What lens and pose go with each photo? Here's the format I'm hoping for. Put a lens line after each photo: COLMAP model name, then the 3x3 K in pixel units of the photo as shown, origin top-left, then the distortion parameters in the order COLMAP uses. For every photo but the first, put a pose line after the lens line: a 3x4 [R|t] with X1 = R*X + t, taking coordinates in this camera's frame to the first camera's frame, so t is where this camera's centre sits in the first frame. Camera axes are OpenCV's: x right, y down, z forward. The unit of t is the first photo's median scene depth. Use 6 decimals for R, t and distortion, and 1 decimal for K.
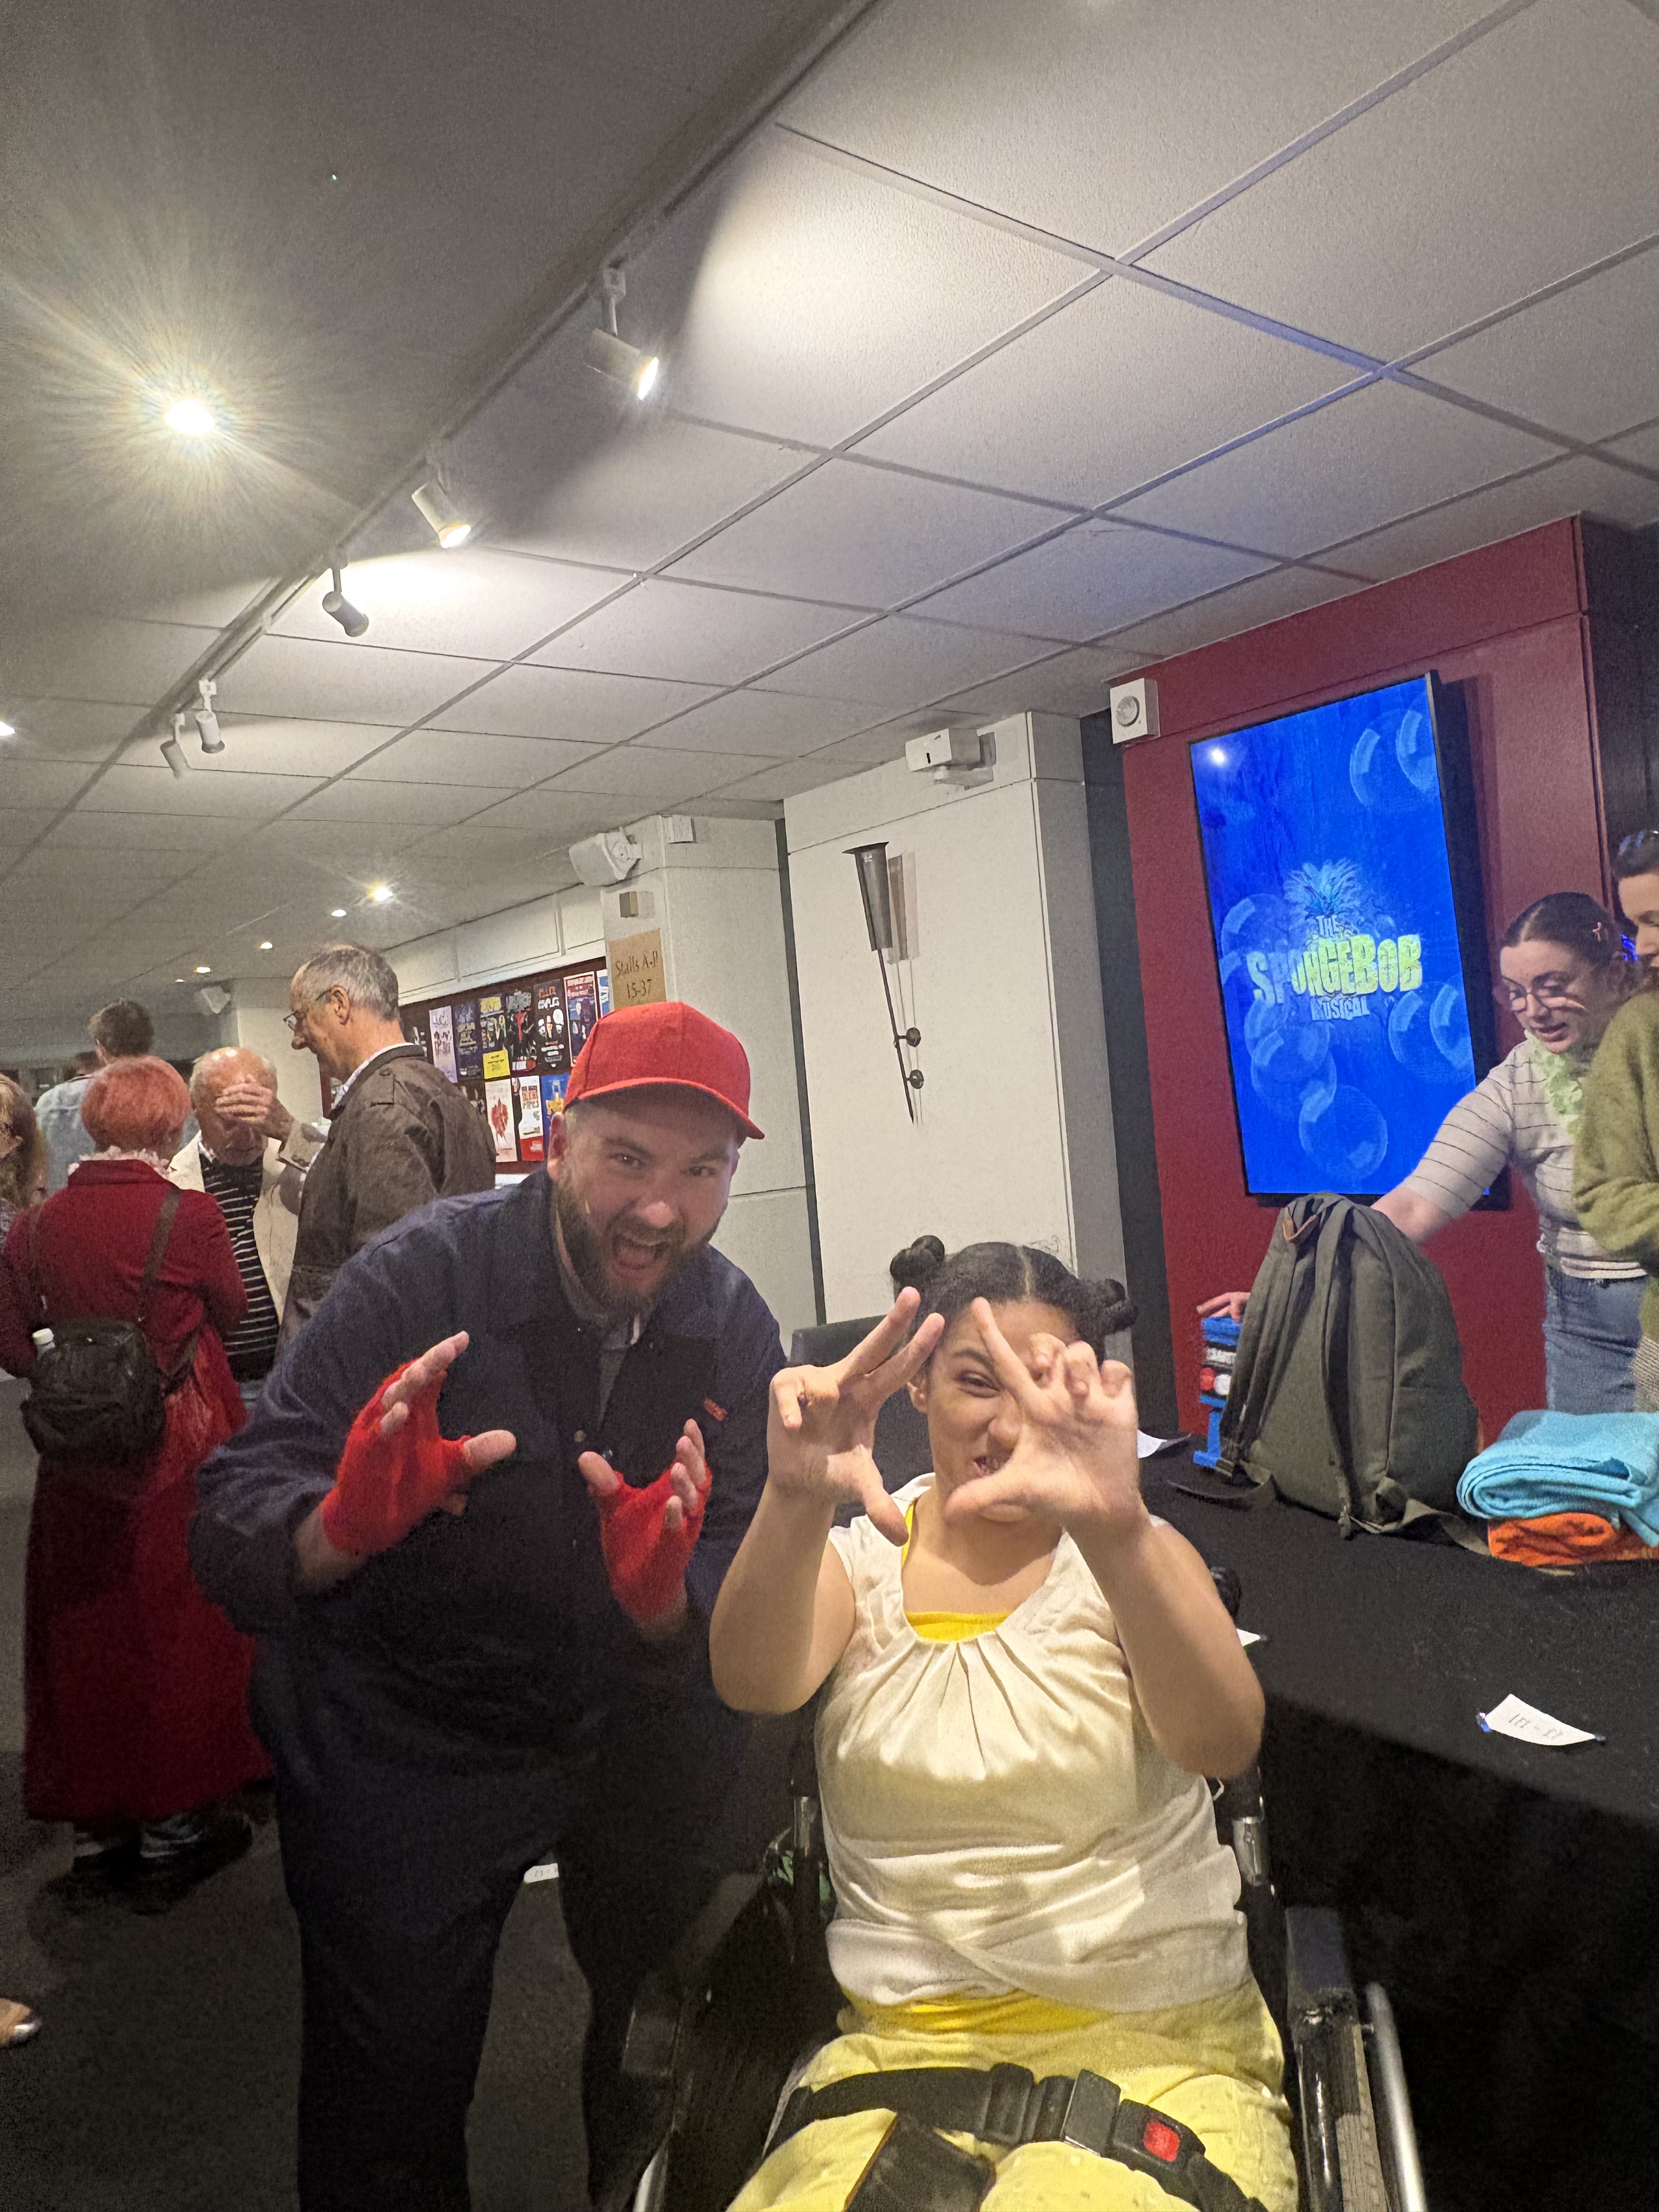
lens RADIAL K [[1475.7, 0, 821.7], [0, 1475.7, 1093.6], [0, 0, 1]] dist [-0.001832, 0.001659]
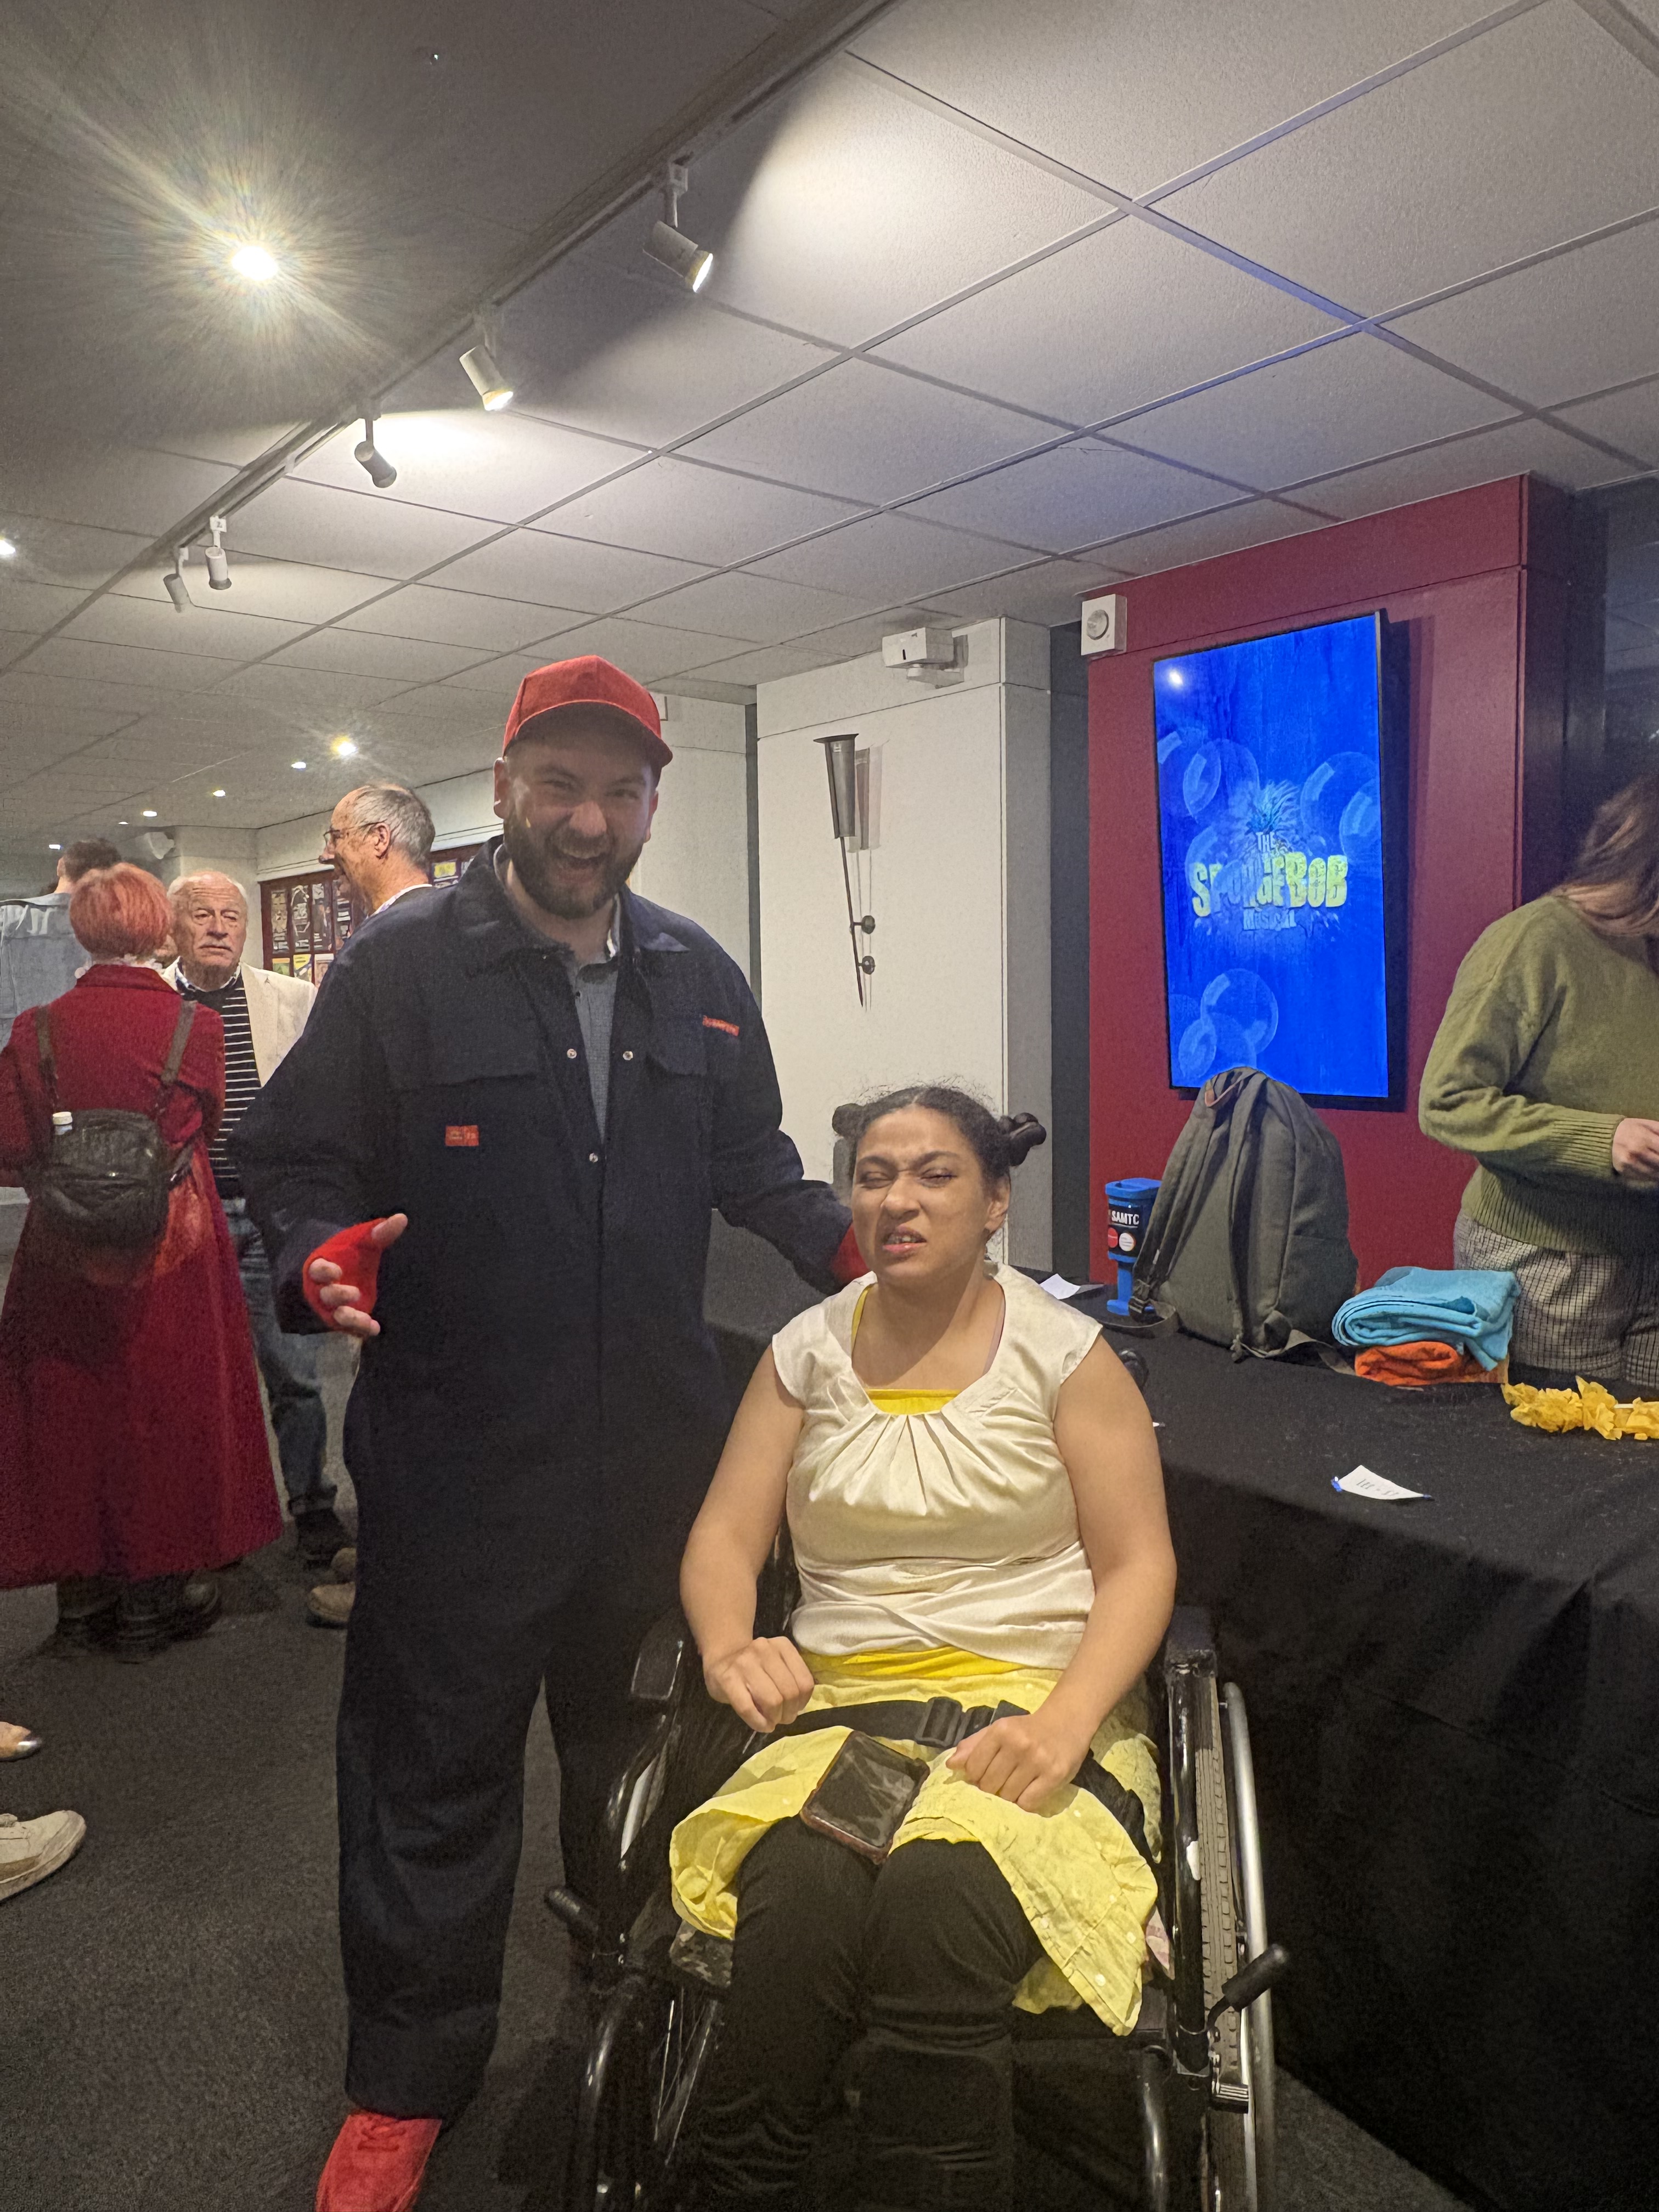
lens RADIAL K [[1475.7, 0, 832.5], [0, 1475.7, 1096.0], [0, 0, 1]] dist [-0.001832, 0.001659]
pose [[0.996017, 0.065806, 0.060157, -0.036841], [-0.069701, 0.995439, 0.065135, 0.033615], [-0.055596, -0.069068, 0.996062, -0.102748]]
